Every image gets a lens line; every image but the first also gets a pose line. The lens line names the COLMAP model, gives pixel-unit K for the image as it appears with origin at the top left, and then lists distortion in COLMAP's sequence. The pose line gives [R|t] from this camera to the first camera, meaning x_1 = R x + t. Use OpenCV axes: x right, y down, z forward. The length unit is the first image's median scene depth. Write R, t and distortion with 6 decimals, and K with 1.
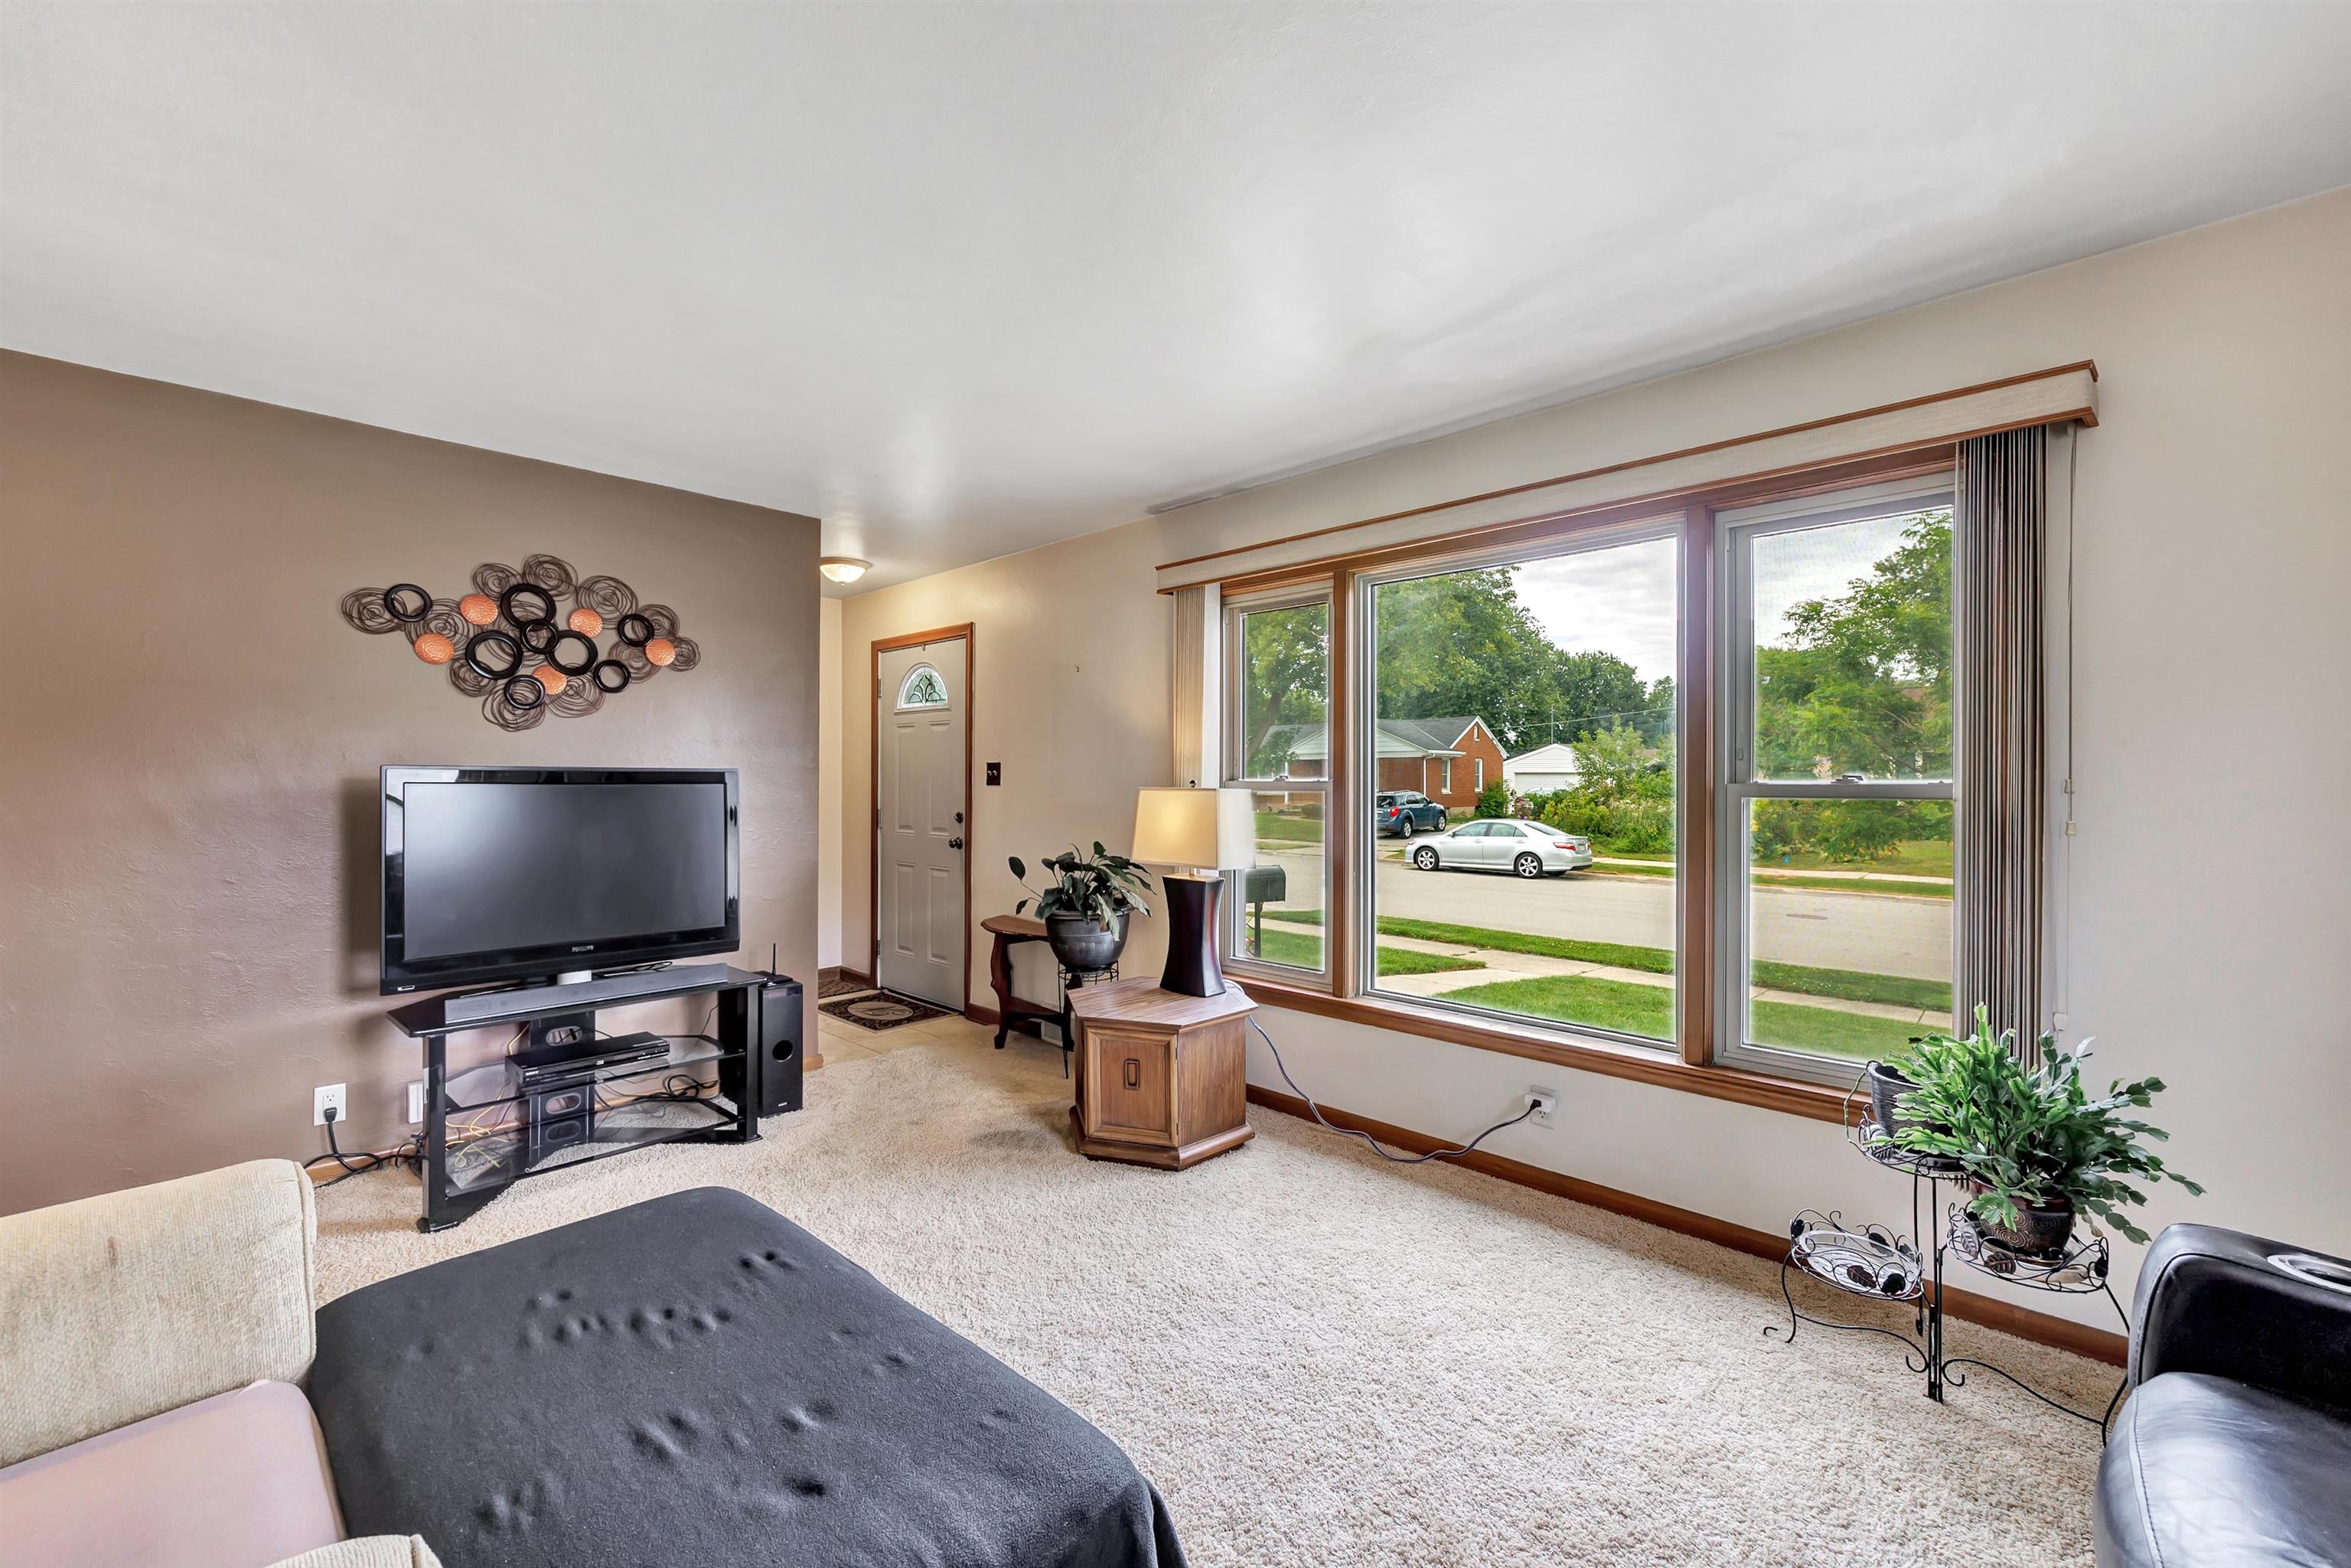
lens RADIAL K [[954.3, 0, 1175.5], [0, 954.3, 784.0], [0, 0, 1]] dist [-0.000928, -0.000122]
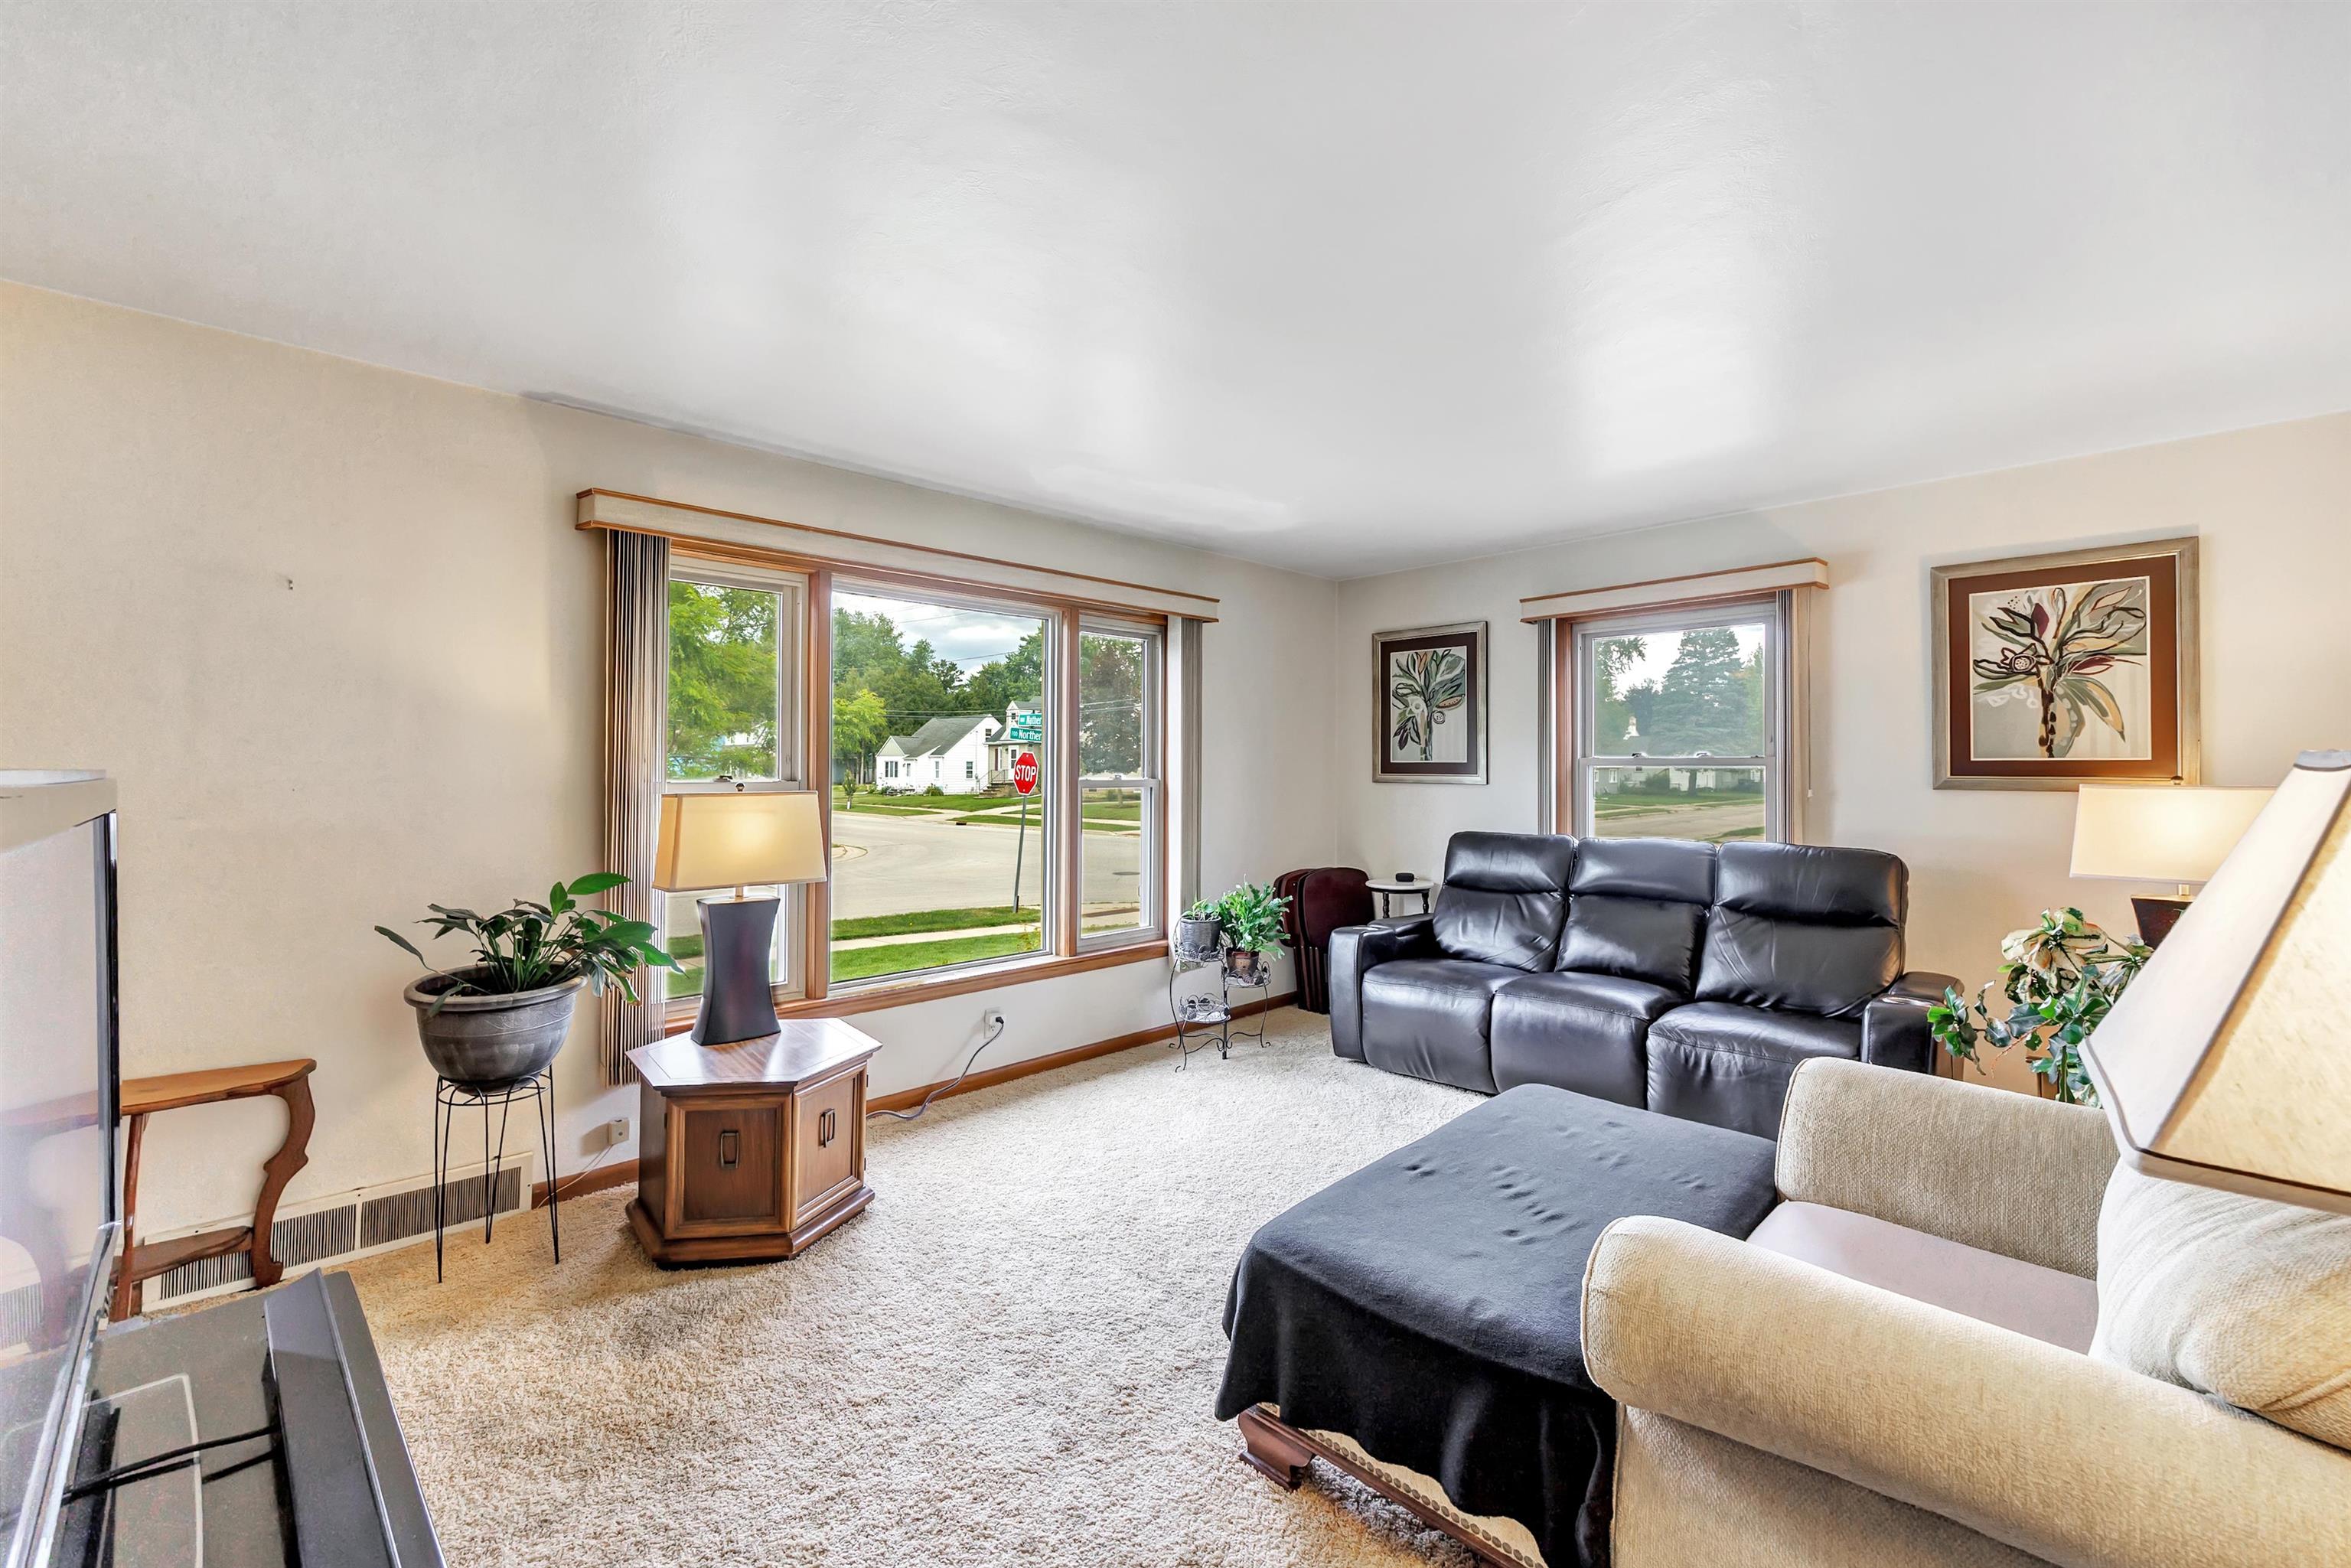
lens RADIAL K [[954.3, 0, 1175.5], [0, 954.3, 784.0], [0, 0, 1]] dist [-0.000928, -0.000122]
pose [[0.030592, -0.026308, 0.999186, -0.939426], [-0.004839, 0.999638, 0.026468, -0.036766], [-0.999520, -0.005645, 0.030453, 0.698614]]
